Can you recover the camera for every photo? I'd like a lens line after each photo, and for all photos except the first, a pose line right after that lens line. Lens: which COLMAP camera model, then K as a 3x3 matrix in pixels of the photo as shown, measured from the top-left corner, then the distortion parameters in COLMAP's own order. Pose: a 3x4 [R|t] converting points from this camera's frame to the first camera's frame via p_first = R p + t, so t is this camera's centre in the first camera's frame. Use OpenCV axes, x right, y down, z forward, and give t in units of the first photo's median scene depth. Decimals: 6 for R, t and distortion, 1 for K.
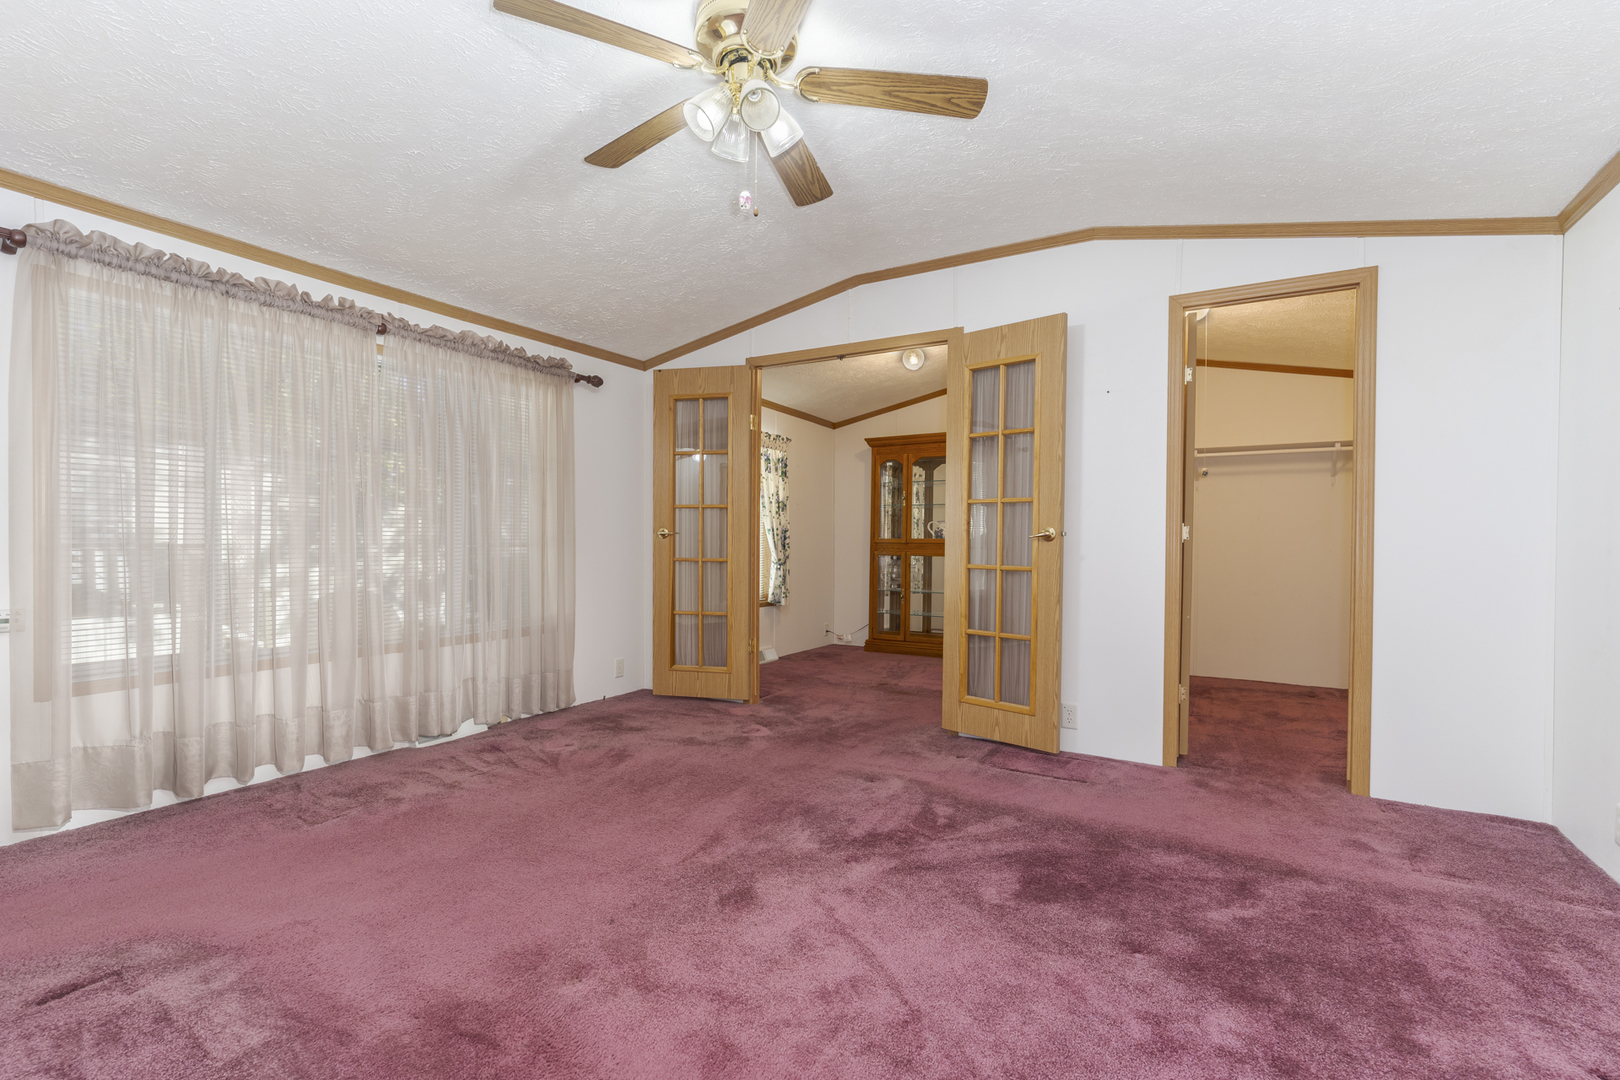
lens RADIAL K [[729.6, 0, 811.9], [0, 729.6, 553.8], [0, 0, 1]] dist [-0.005550, 0.001293]
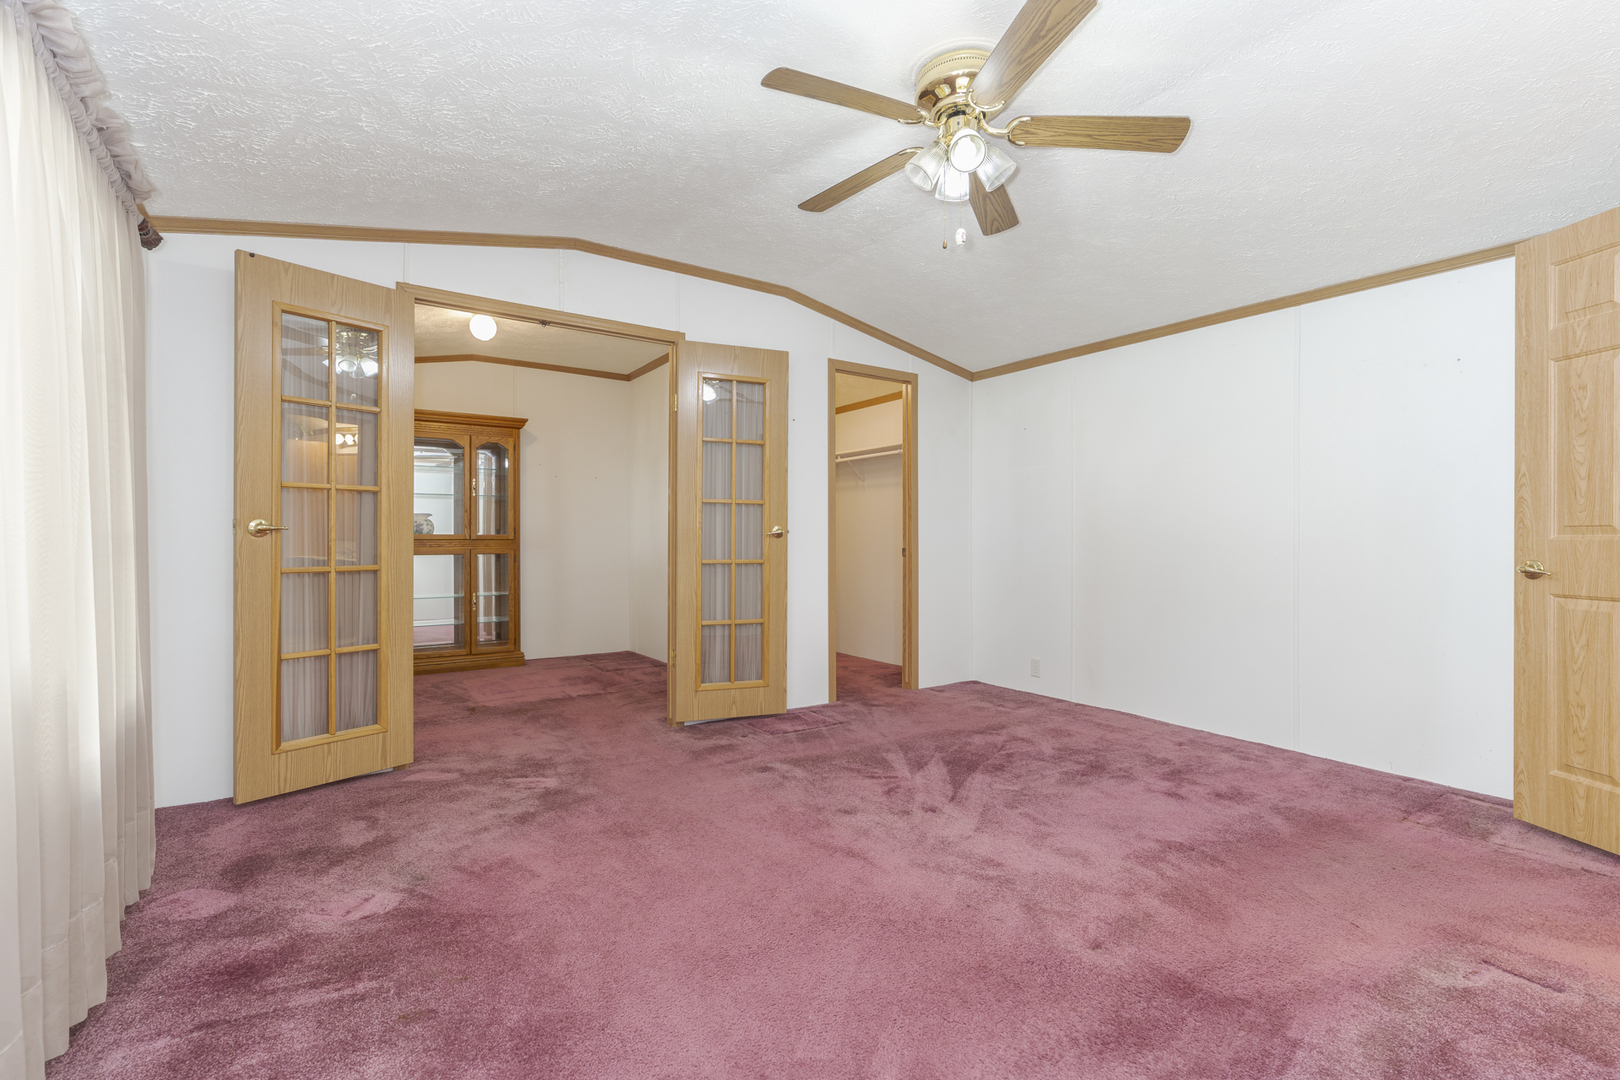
lens RADIAL K [[729.6, 0, 795.1], [0, 729.6, 533.8], [0, 0, 1]] dist [-0.005550, 0.001293]
pose [[0.414844, -0.005379, 0.909877, -0.531262], [0.014554, 0.999894, -0.000724, -0.015541], [-0.909776, 0.013543, 0.414878, 0.333524]]
